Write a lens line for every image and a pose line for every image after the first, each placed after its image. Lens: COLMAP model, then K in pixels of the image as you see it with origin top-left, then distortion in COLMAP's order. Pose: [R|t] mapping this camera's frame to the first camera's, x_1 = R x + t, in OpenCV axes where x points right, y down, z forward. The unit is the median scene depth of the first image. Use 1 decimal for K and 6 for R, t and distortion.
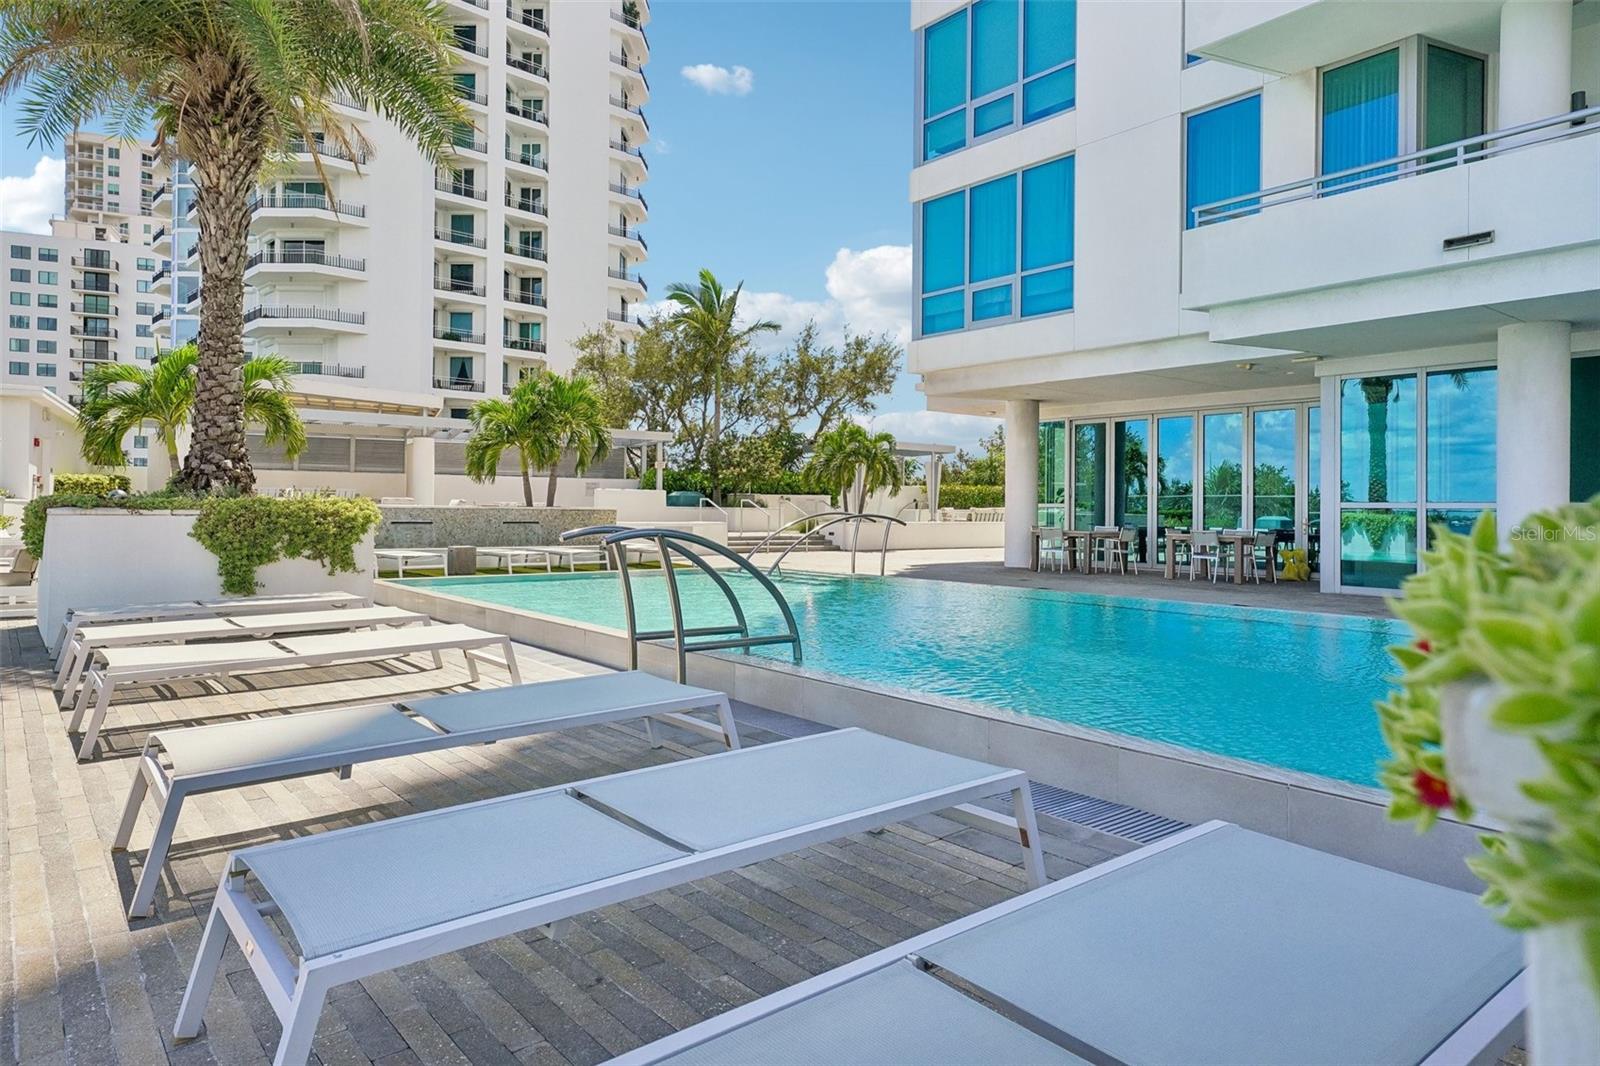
lens RADIAL K [[973.5, 0, 805.1], [0, 973.5, 458.7], [0, 0, 1]] dist [0.016114, 0.000168]
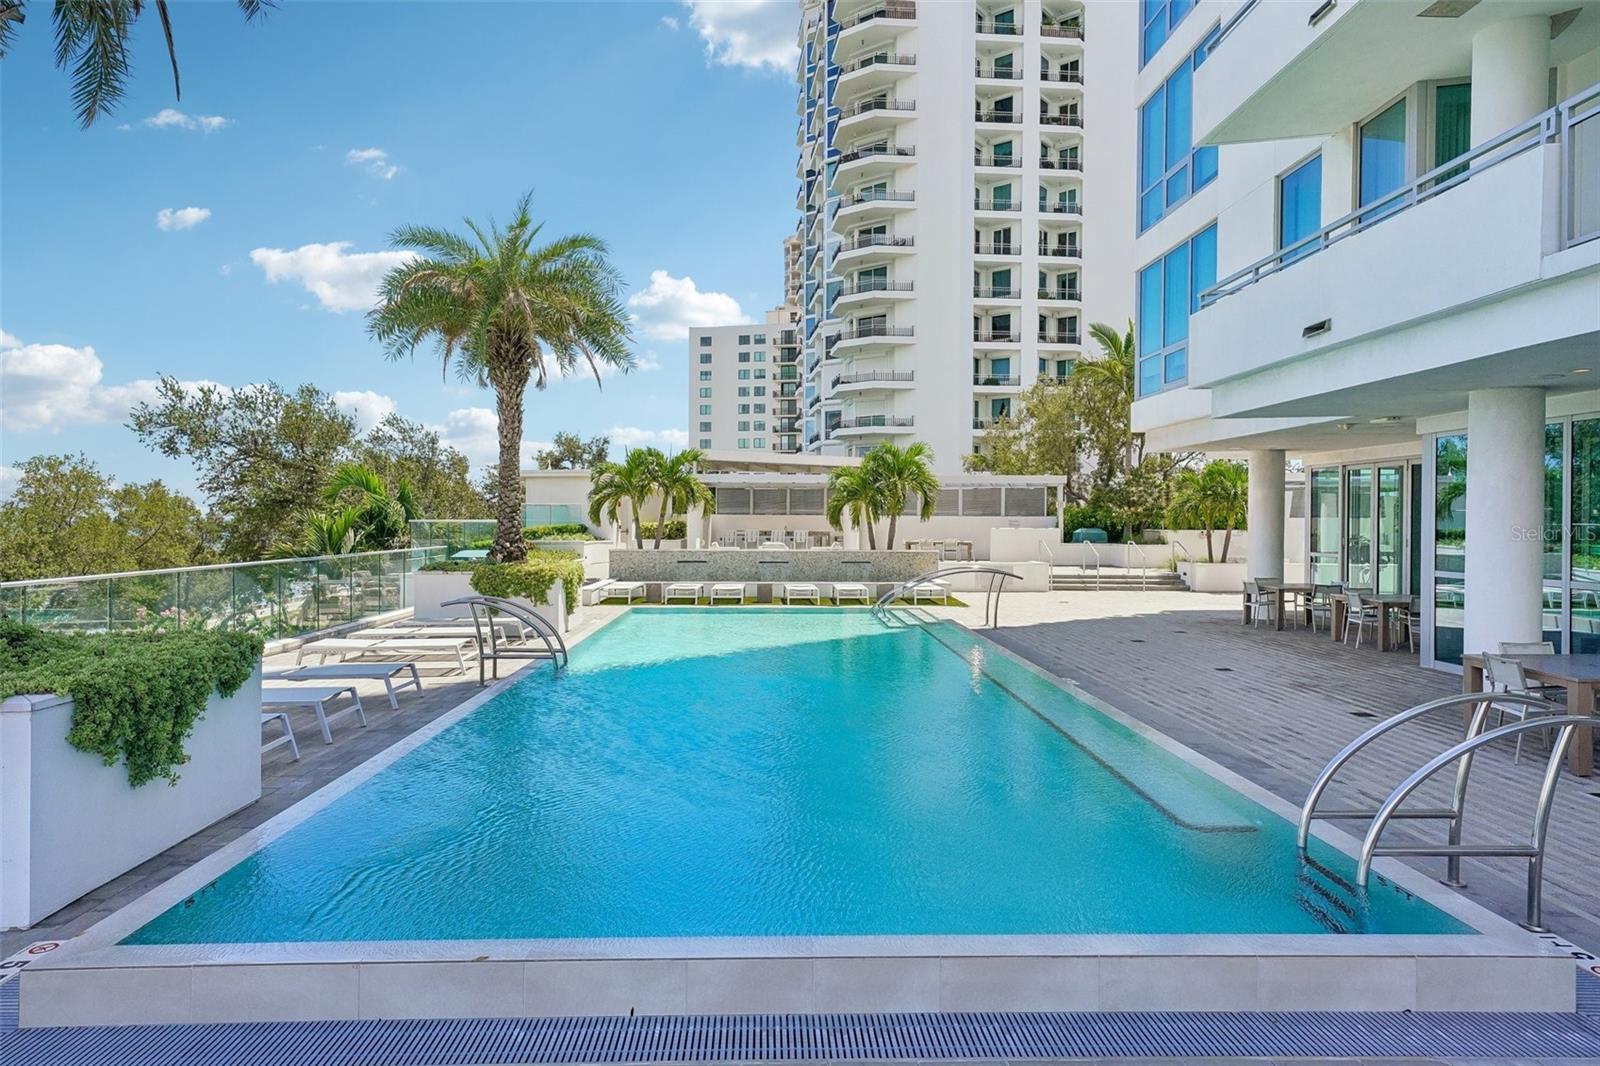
lens RADIAL K [[973.5, 0, 822.7], [0, 973.5, 486.7], [0, 0, 1]] dist [0.016114, 0.000168]
pose [[0.796641, -0.023992, -0.603977, 0.174346], [0.033337, 0.999435, 0.004270, -0.015797], [0.603533, -0.023537, 0.796990, -0.023872]]
